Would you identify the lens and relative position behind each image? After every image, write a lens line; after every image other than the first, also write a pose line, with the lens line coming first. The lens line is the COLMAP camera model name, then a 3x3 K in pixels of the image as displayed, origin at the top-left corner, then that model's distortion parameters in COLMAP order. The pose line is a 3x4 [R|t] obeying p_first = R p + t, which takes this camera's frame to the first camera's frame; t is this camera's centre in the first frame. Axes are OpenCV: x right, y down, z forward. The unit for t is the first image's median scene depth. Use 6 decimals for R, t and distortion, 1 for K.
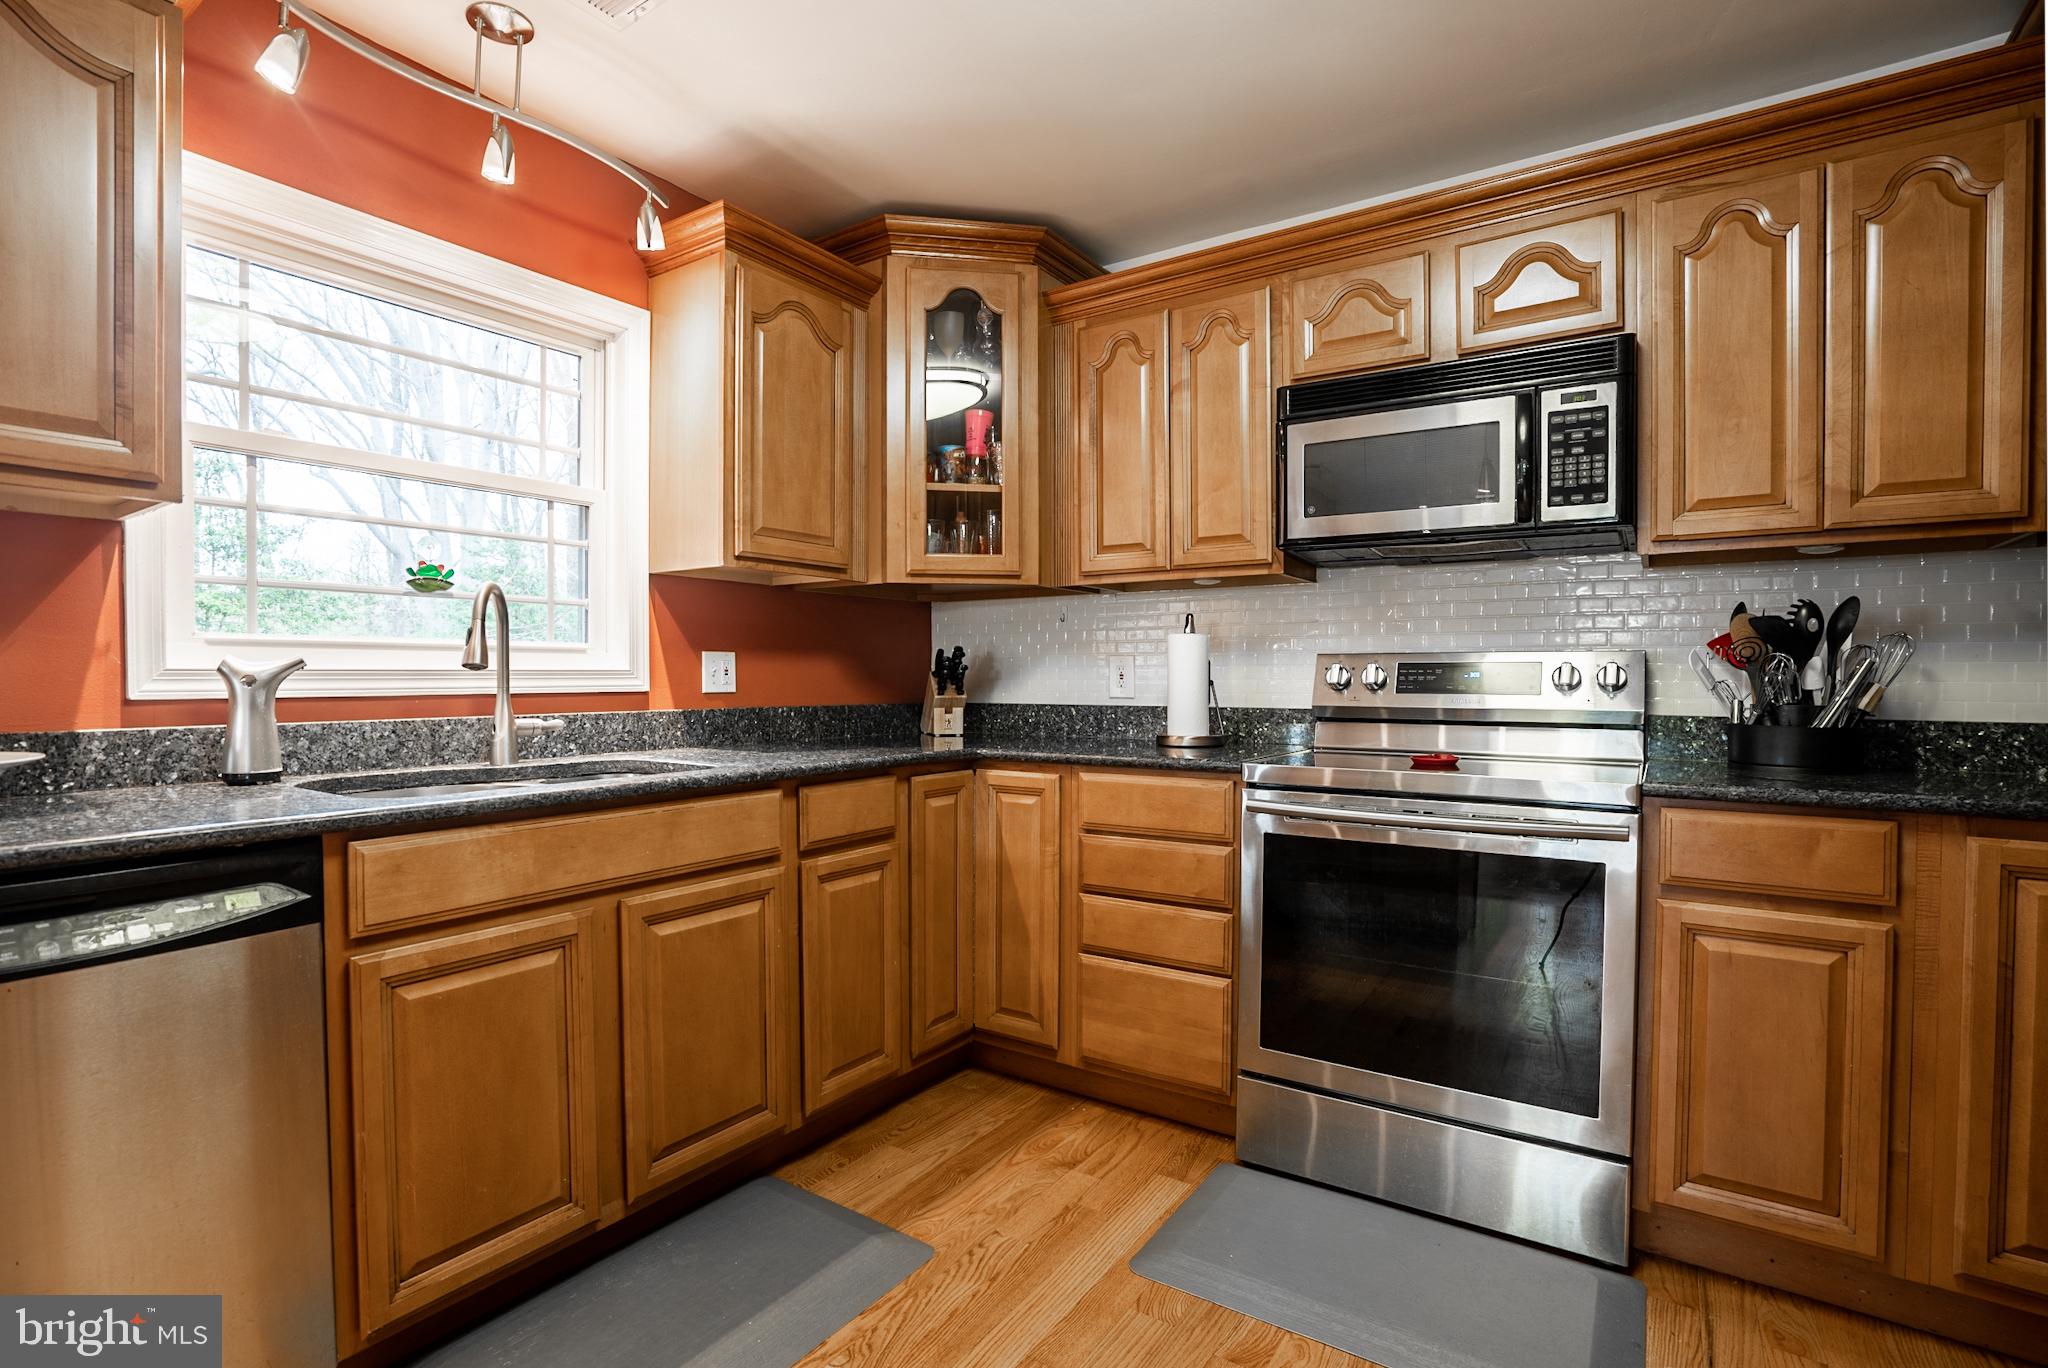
lens RADIAL K [[967.3, 0, 1012.4], [0, 967.3, 689.7], [0, 0, 1]] dist [-0.017333, 0.000468]
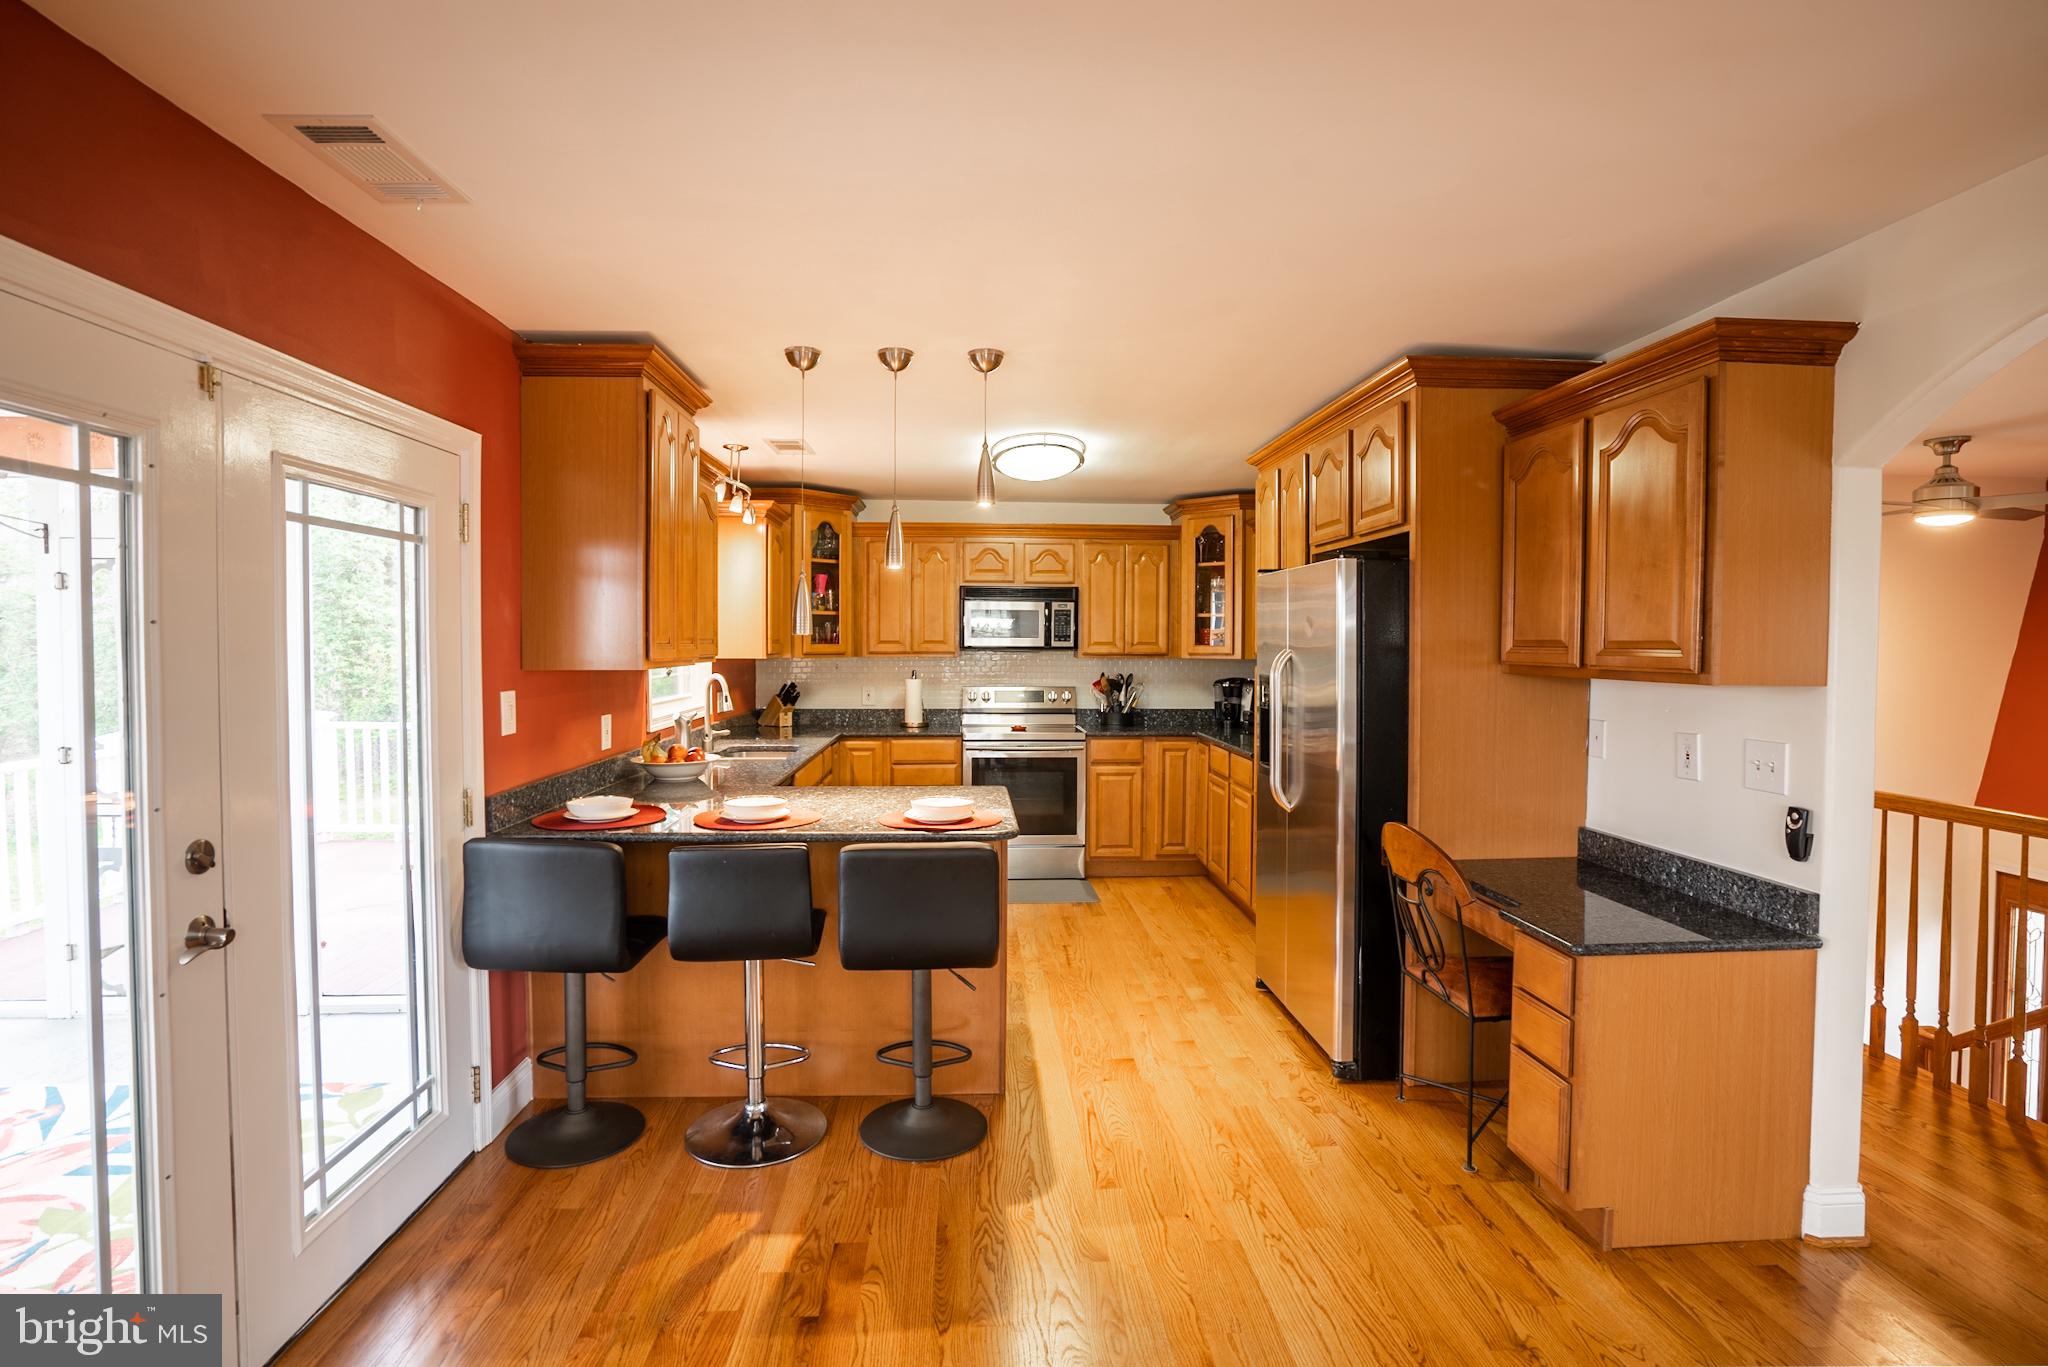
lens RADIAL K [[967.3, 0, 1015.9], [0, 967.3, 679.5], [0, 0, 1]] dist [-0.017333, 0.000468]
pose [[0.802521, -0.023898, 0.596145, -1.320728], [0.005169, 0.999438, 0.033107, -0.171818], [-0.596601, -0.023488, 0.802194, -1.330669]]
